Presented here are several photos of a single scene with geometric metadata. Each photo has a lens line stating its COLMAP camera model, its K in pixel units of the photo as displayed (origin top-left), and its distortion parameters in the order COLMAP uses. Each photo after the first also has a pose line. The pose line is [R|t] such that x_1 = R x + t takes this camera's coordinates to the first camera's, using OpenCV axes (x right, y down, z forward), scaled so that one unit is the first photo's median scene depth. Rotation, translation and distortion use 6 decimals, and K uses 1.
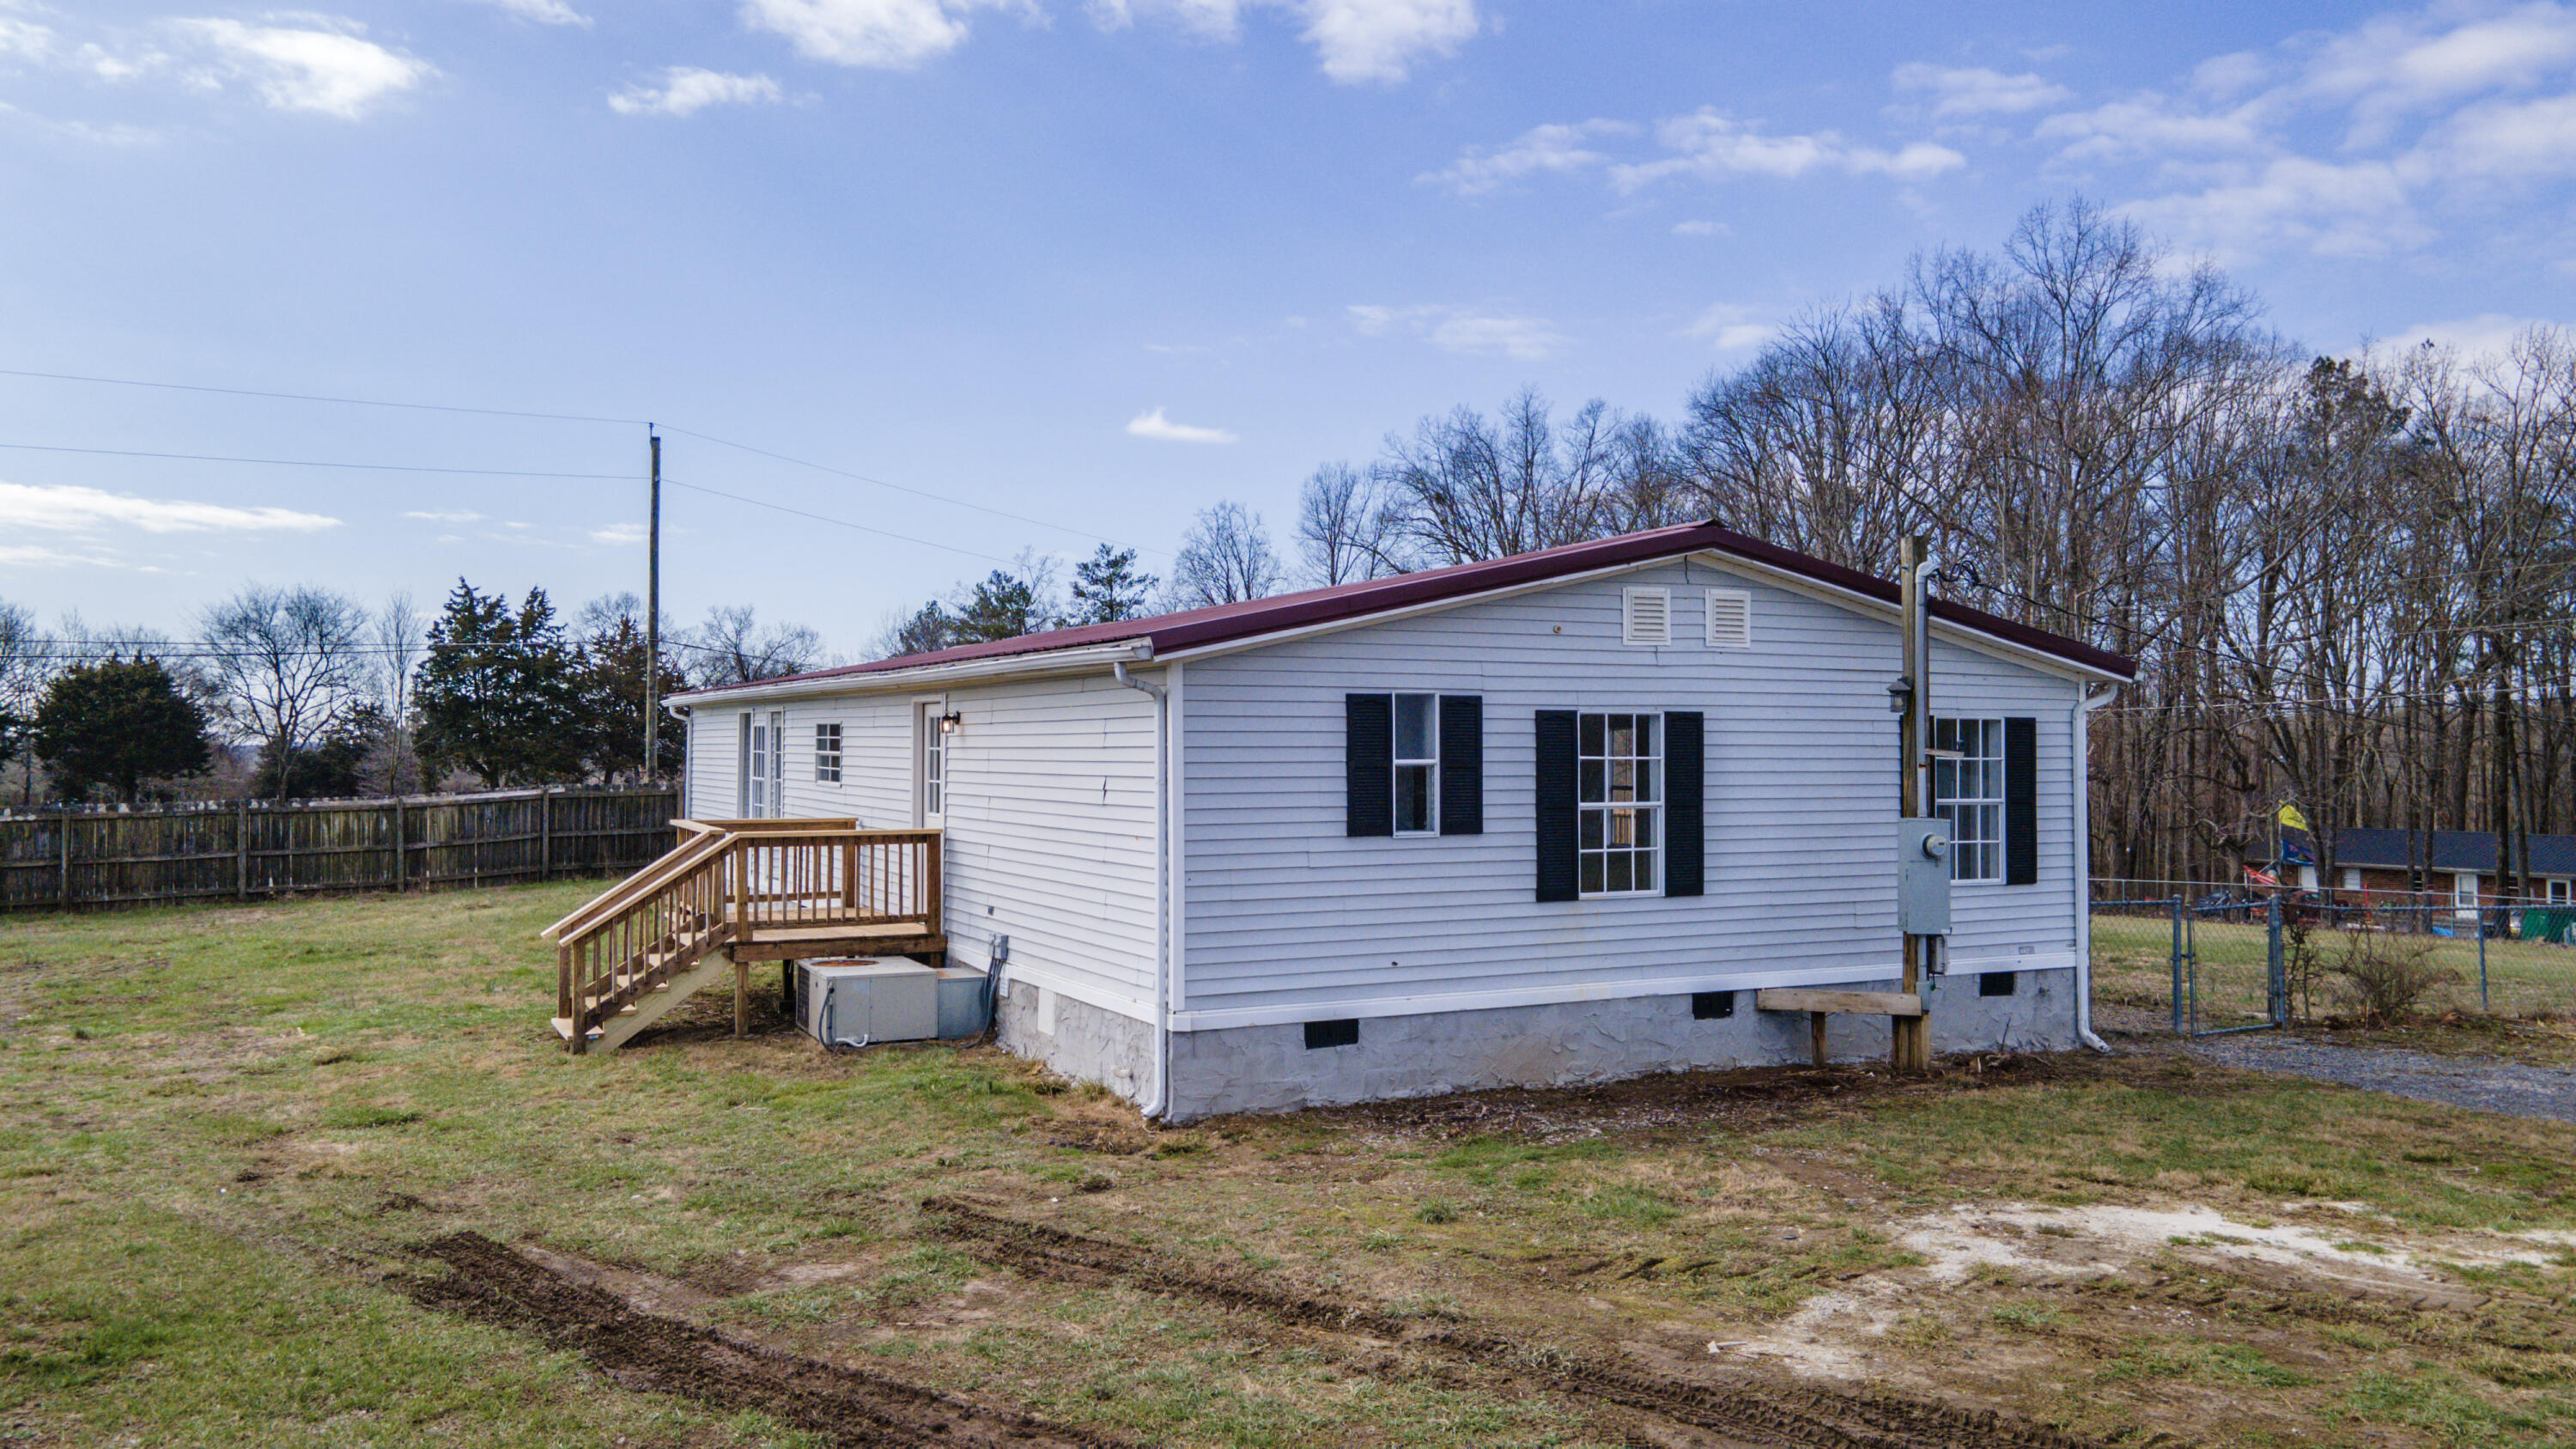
lens RADIAL K [[1888.1, 0, 1285.5], [0, 1888.1, 732.5], [0, 0, 1]] dist [0.029388, 0.015627]
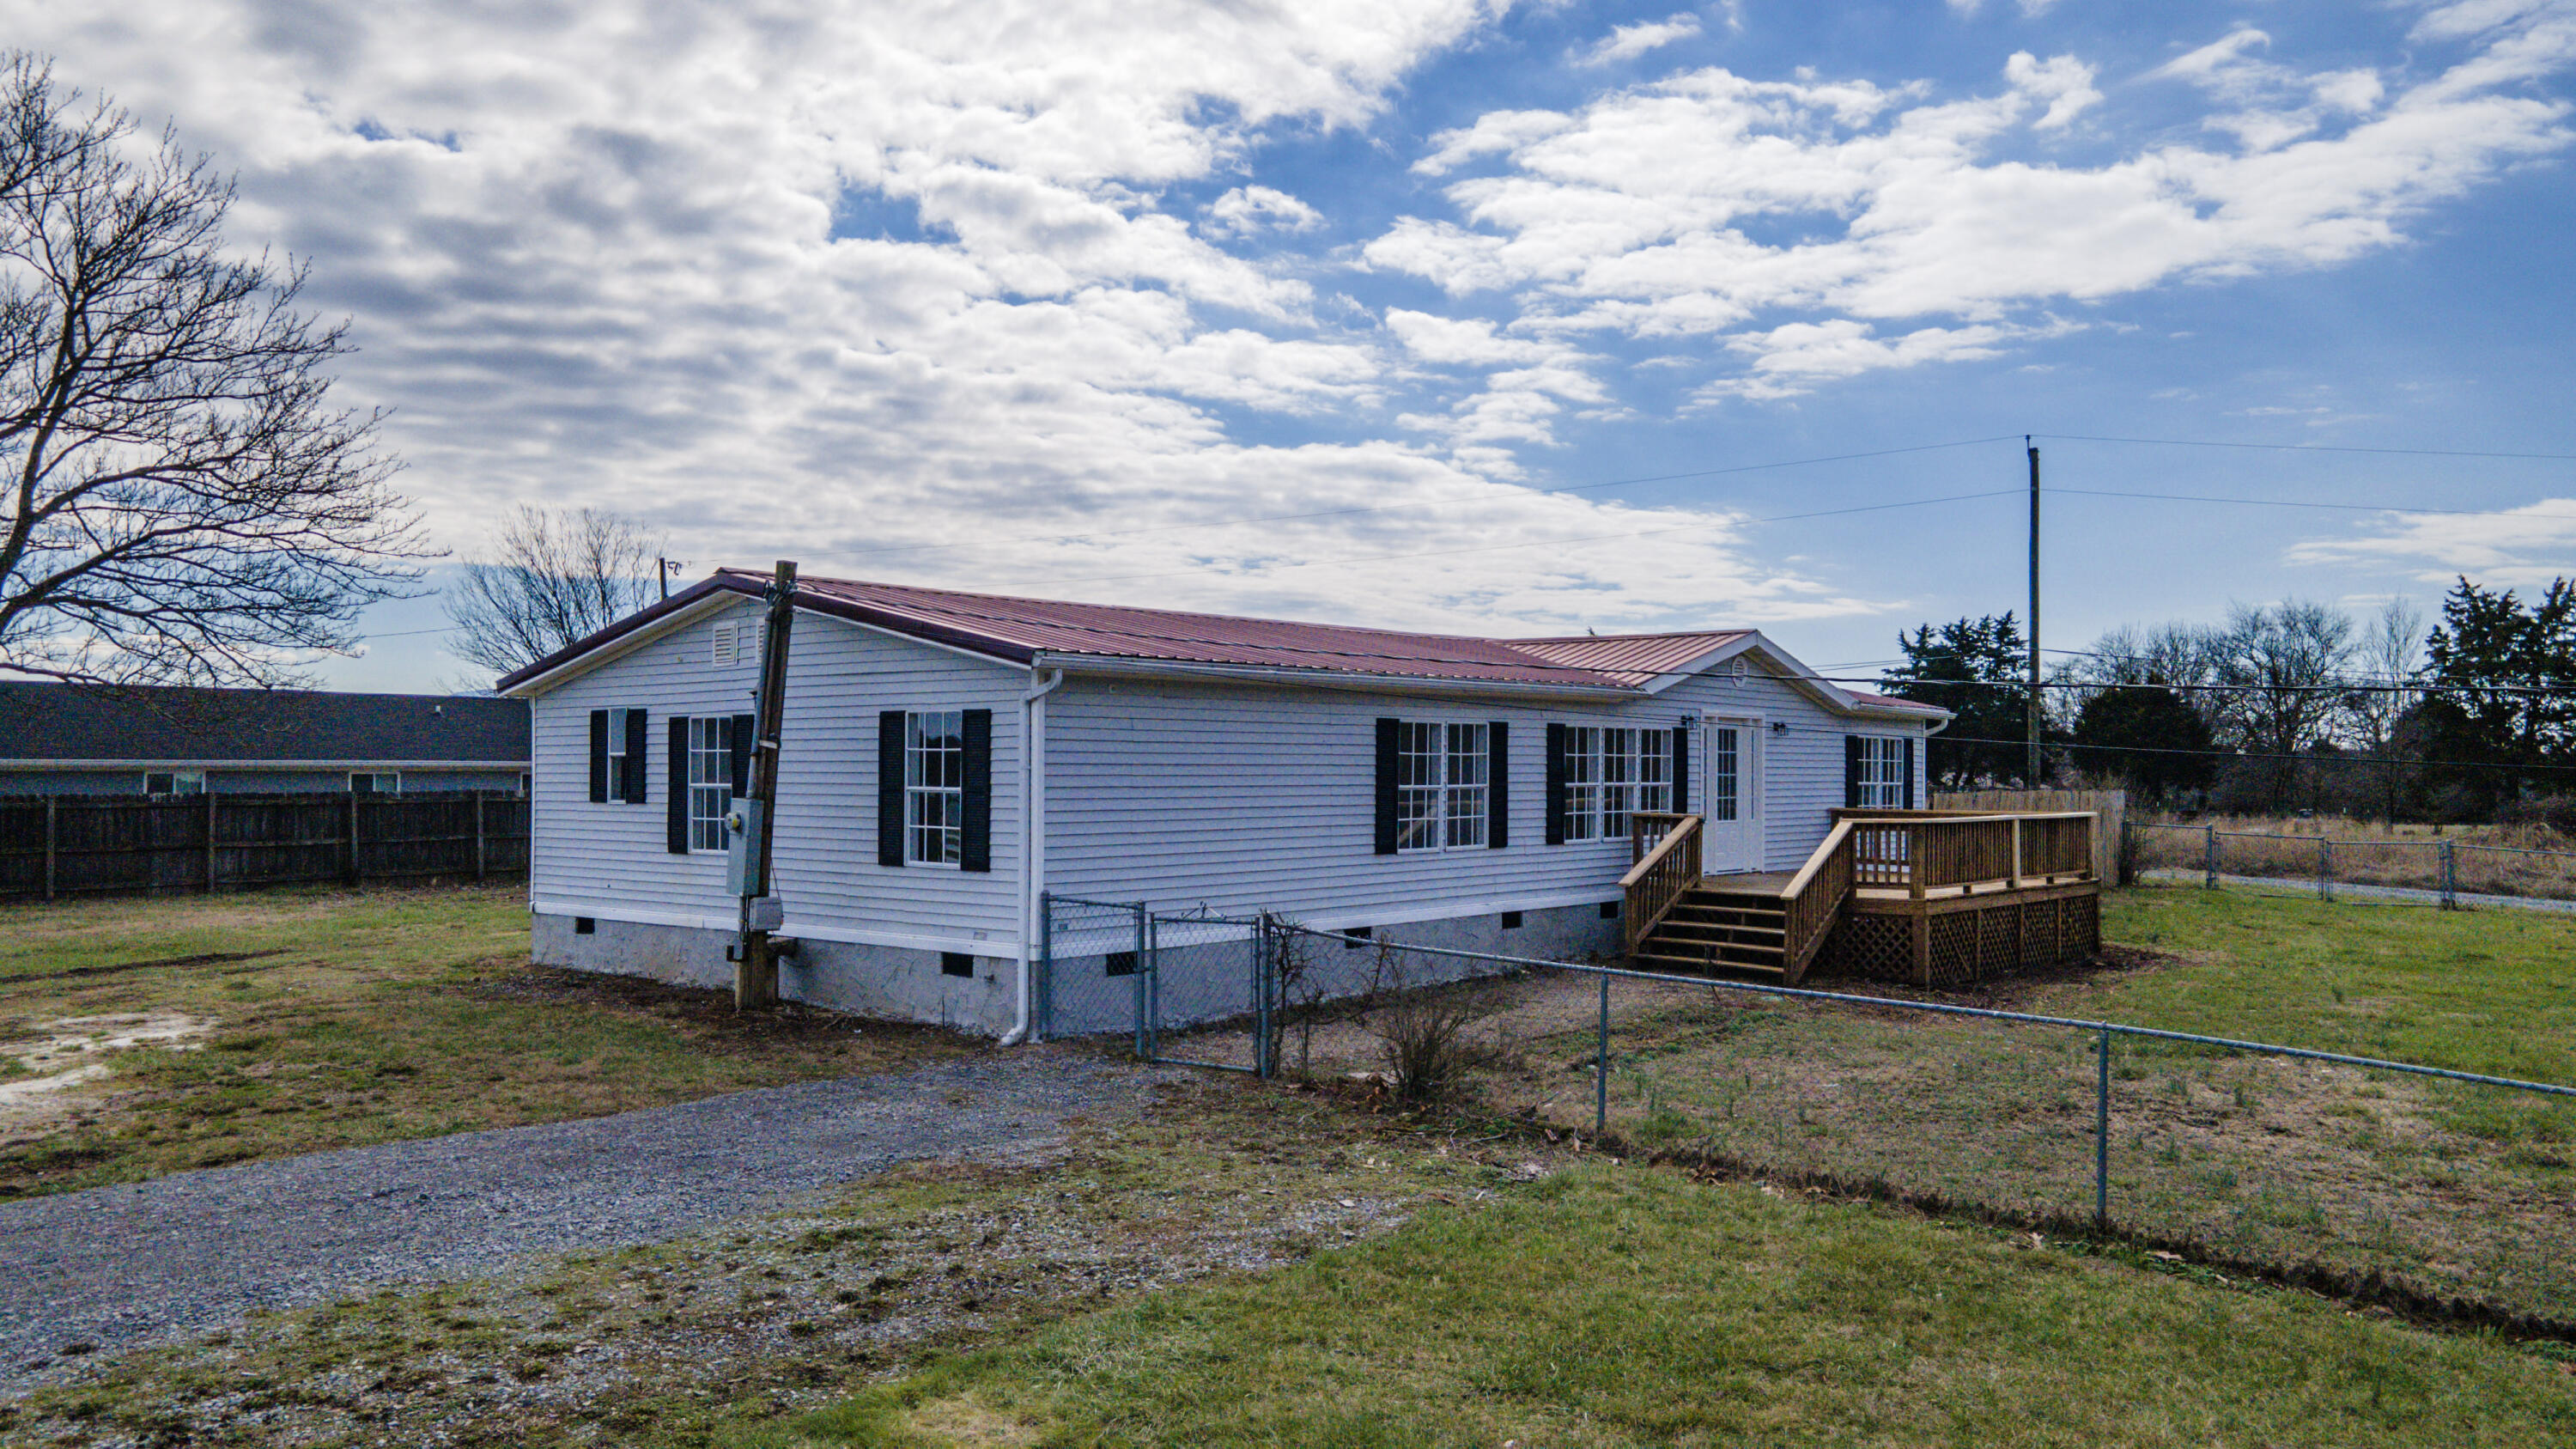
lens RADIAL K [[1888.1, 0, 1276.9], [0, 1888.1, 725.1], [0, 0, 1]] dist [0.029388, 0.015627]
pose [[0.380336, -0.021274, -0.924604, 0.207777], [0.009612, 0.999772, -0.019049, 0.003230], [0.924798, -0.001643, 0.380454, 0.112544]]
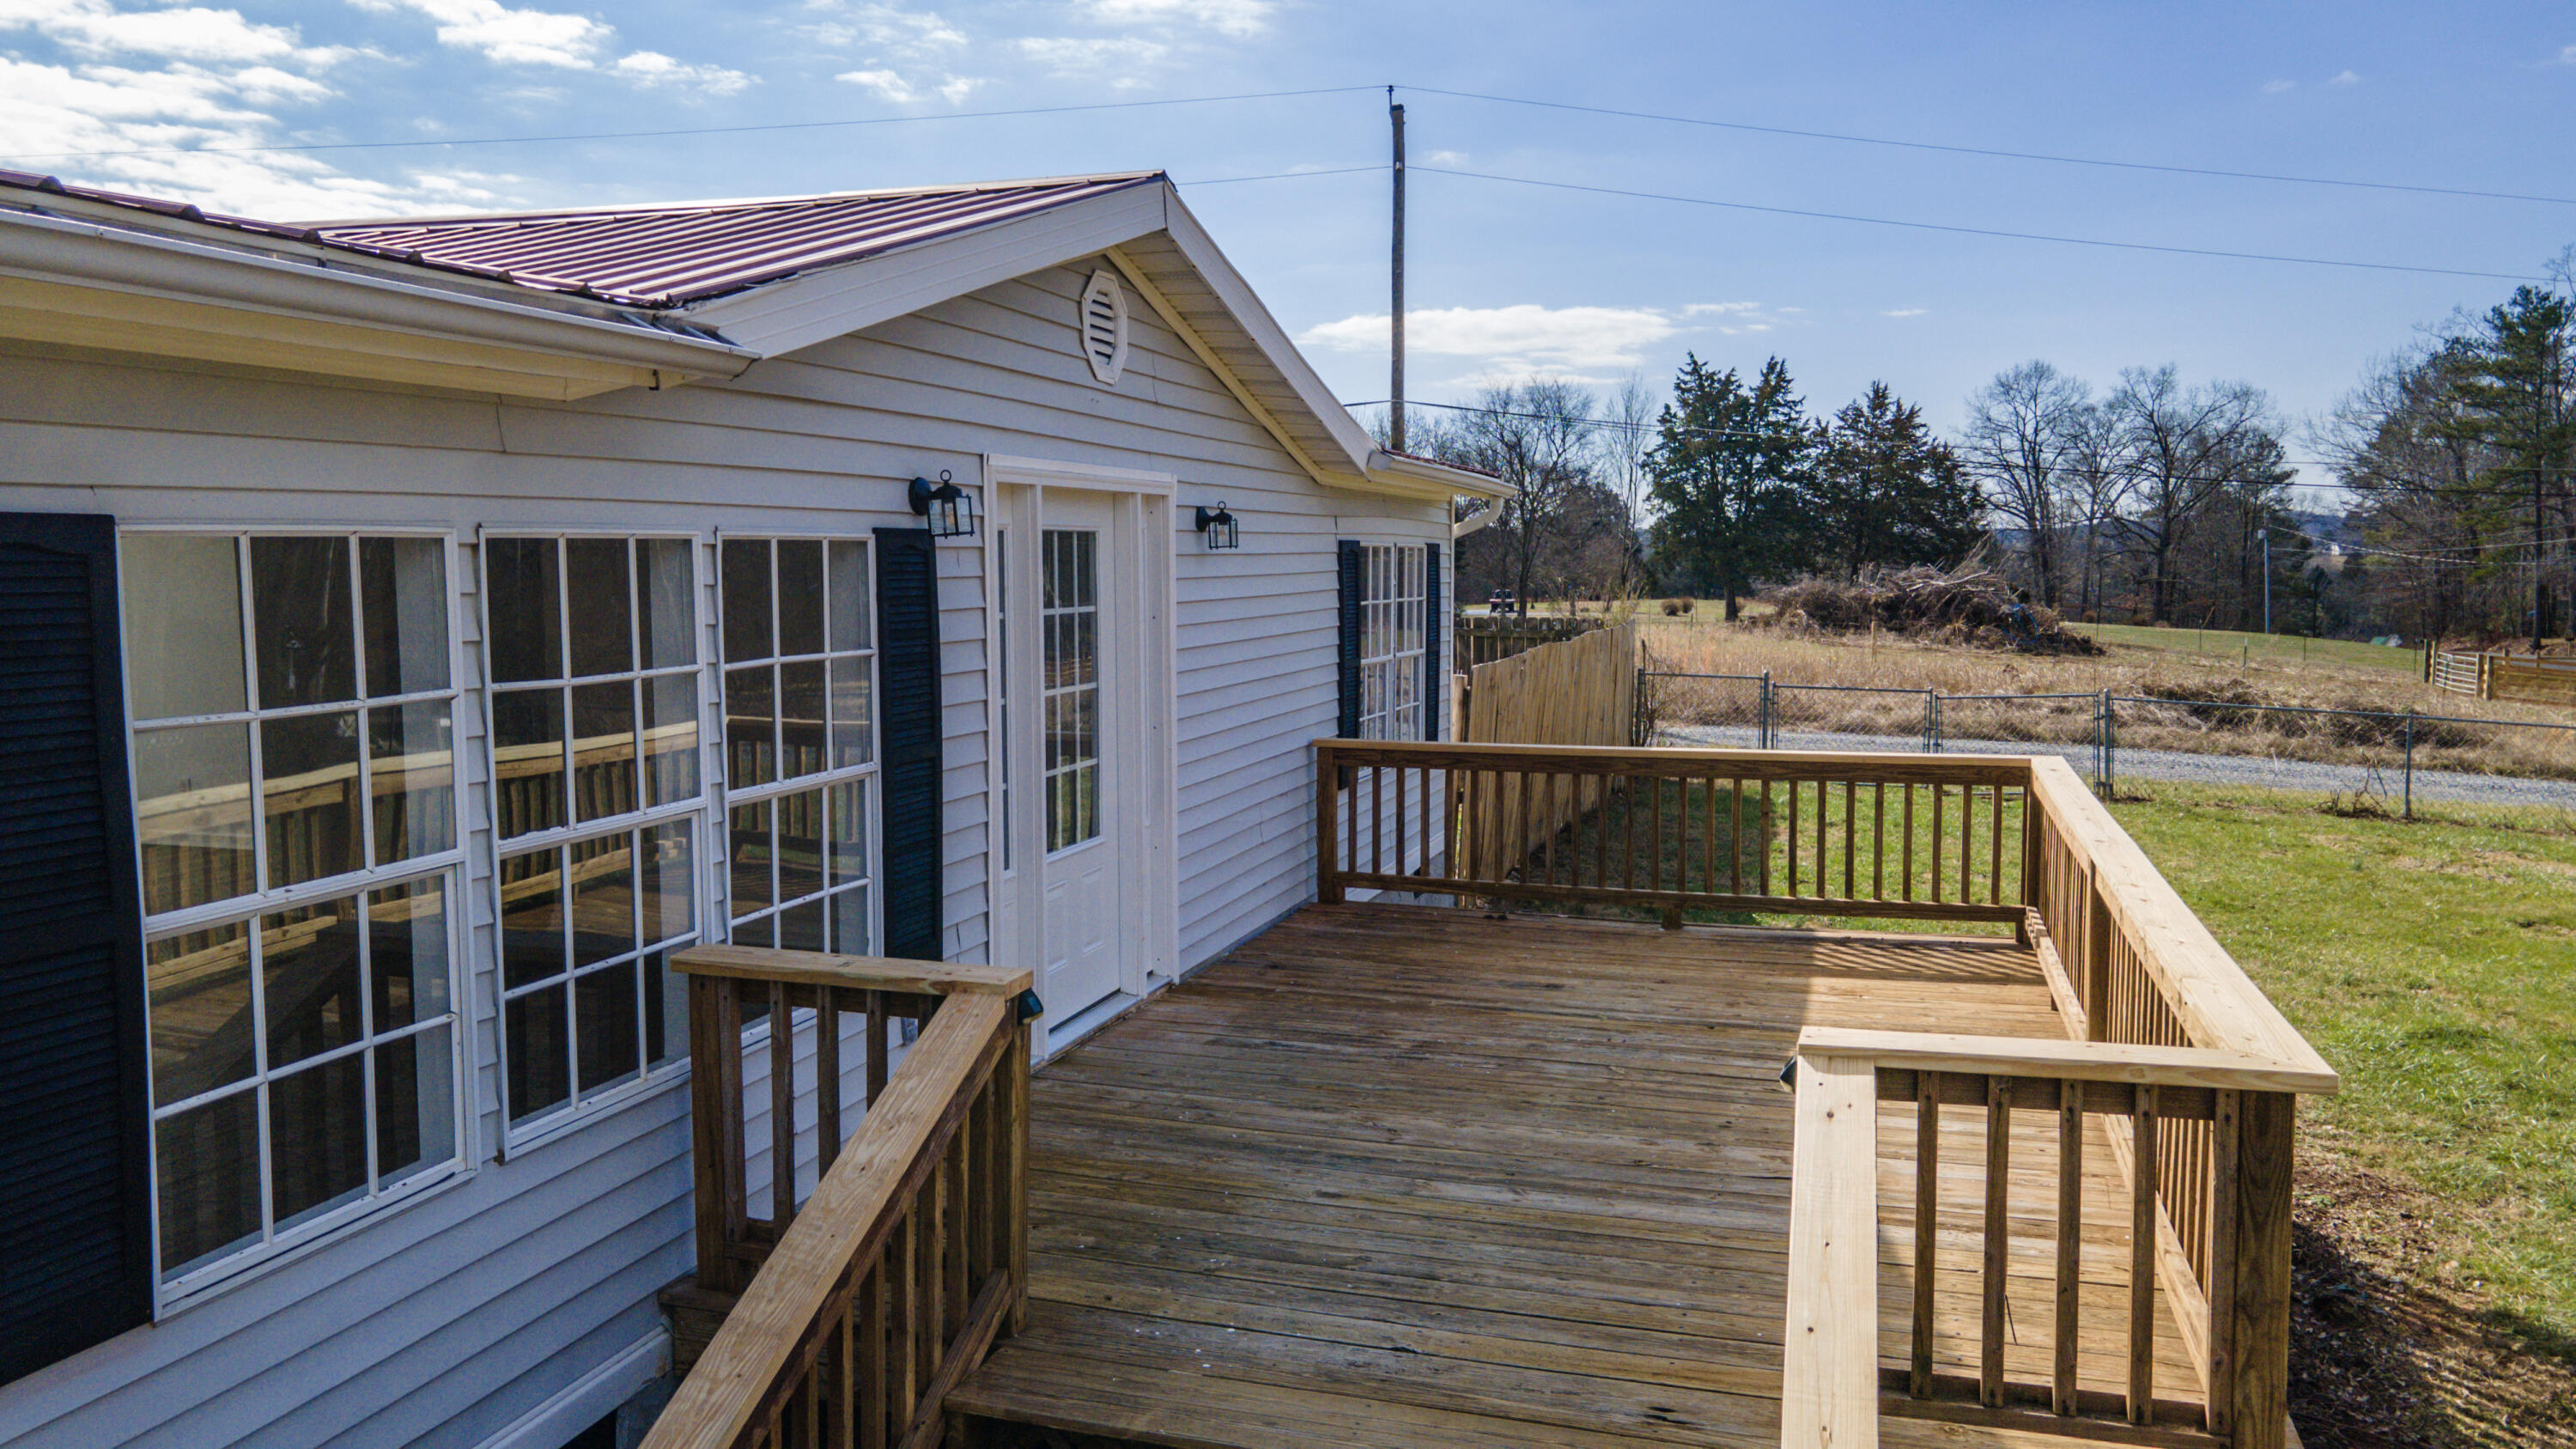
lens RADIAL K [[1888.1, 0, 1280.1], [0, 1888.1, 734.8], [0, 0, 1]] dist [0.029388, 0.015627]
pose [[0.715013, 0.059338, -0.696588, 0.063296], [0.019994, 0.994248, 0.105217, 0.000078], [0.698825, -0.089159, 0.709714, 0.211427]]
